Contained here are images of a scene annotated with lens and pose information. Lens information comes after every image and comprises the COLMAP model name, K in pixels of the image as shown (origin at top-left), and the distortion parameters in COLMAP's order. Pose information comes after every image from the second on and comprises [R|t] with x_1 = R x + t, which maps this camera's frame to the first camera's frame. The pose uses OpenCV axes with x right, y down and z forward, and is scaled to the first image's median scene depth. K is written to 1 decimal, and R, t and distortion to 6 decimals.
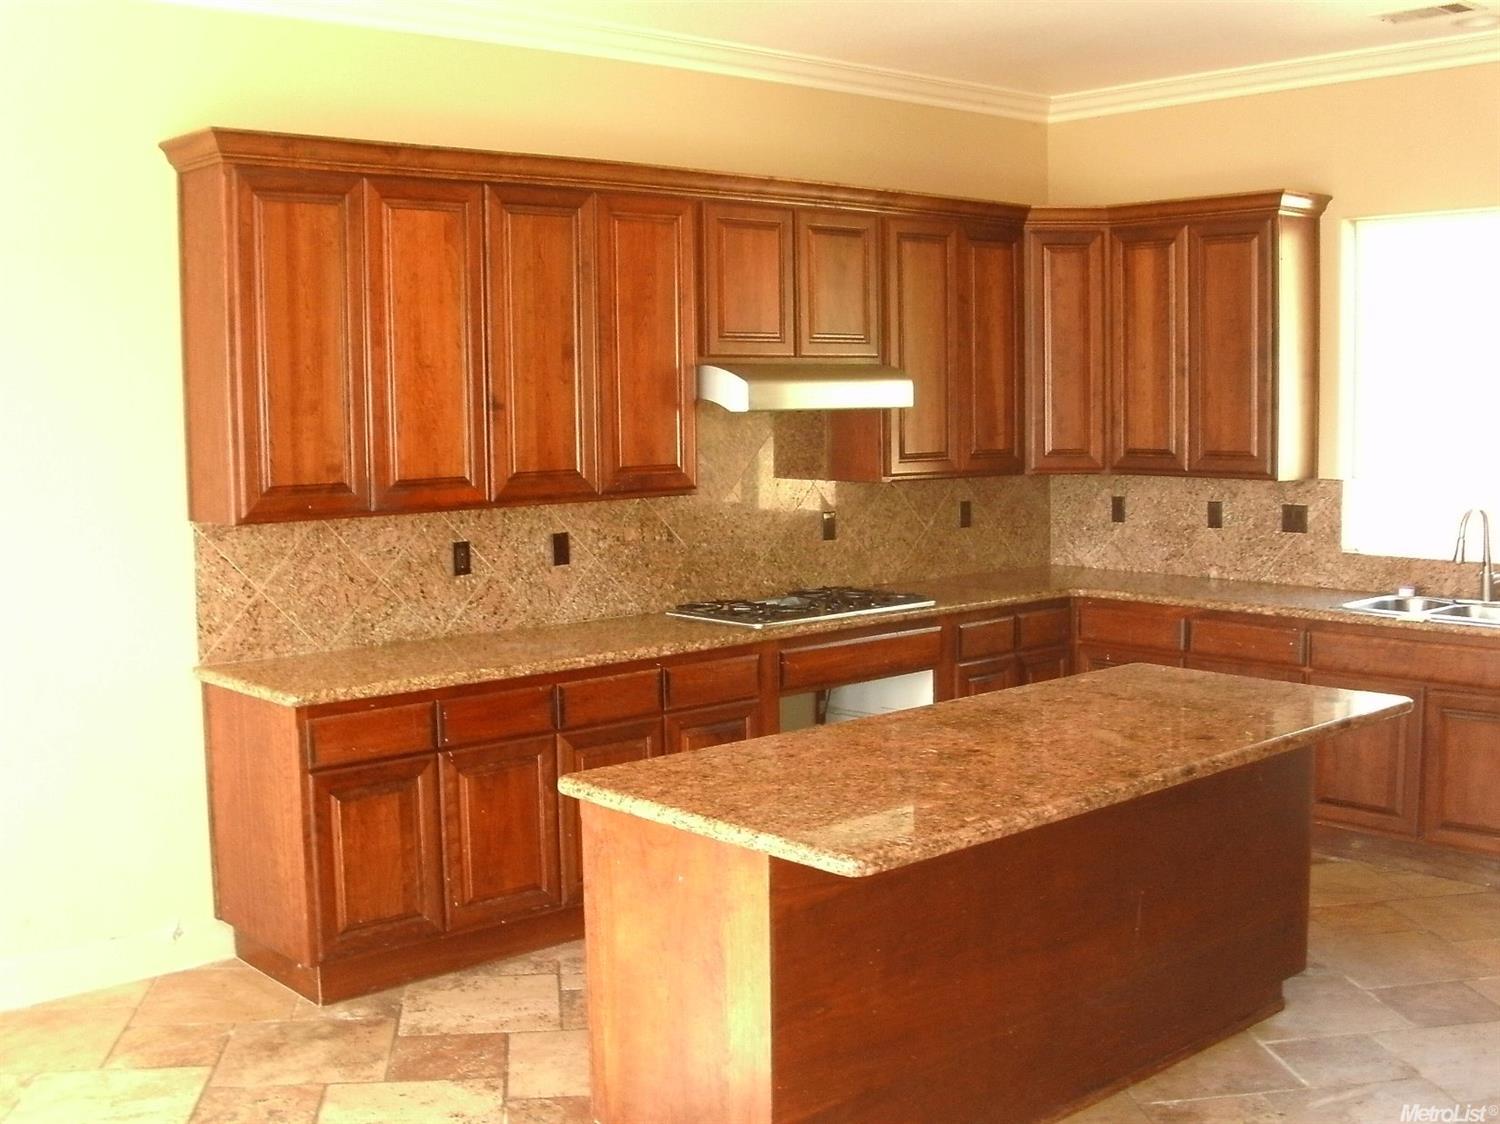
lens RADIAL K [[1704.4, 0, 750.0], [0, 1704.4, 562.0], [0, 0, 1]] dist [-0.250394, 0.357964]
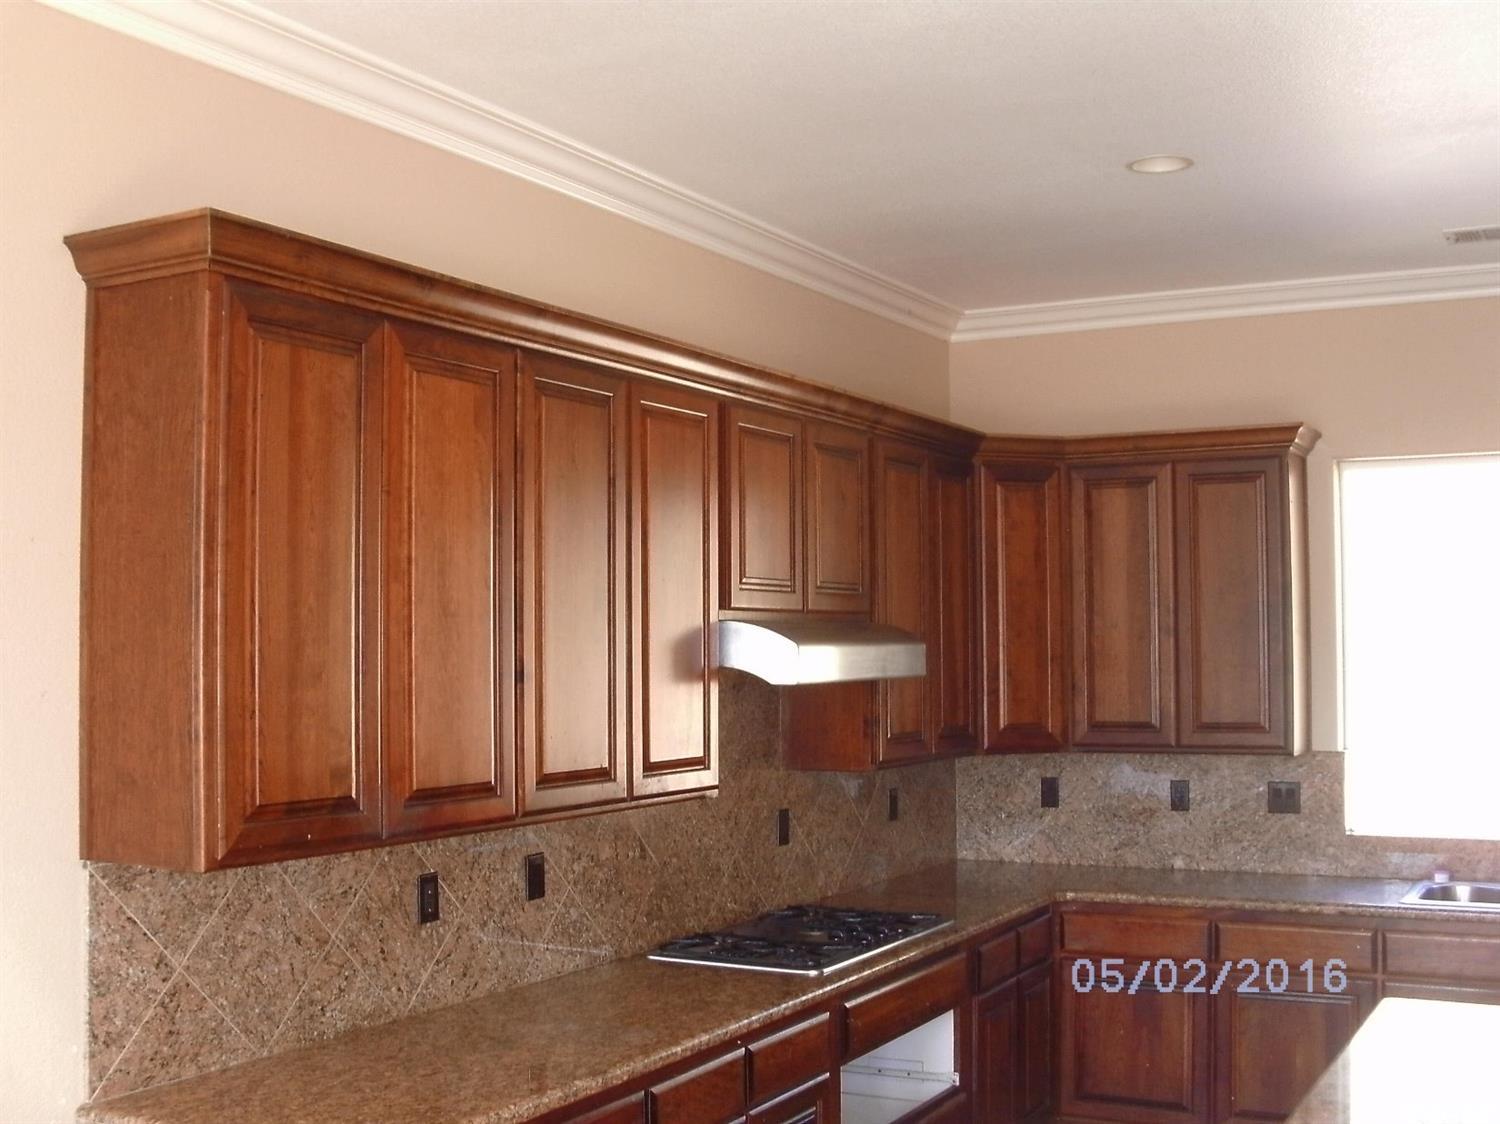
lens RADIAL K [[1704.4, 0, 750.0], [0, 1704.4, 562.0], [0, 0, 1]] dist [-0.250394, 0.357964]
pose [[0.943582, 0.023055, 0.330336, -0.253132], [0.027515, 0.988665, -0.147596, -0.030166], [-0.329995, 0.148358, 0.932252, 0.289748]]
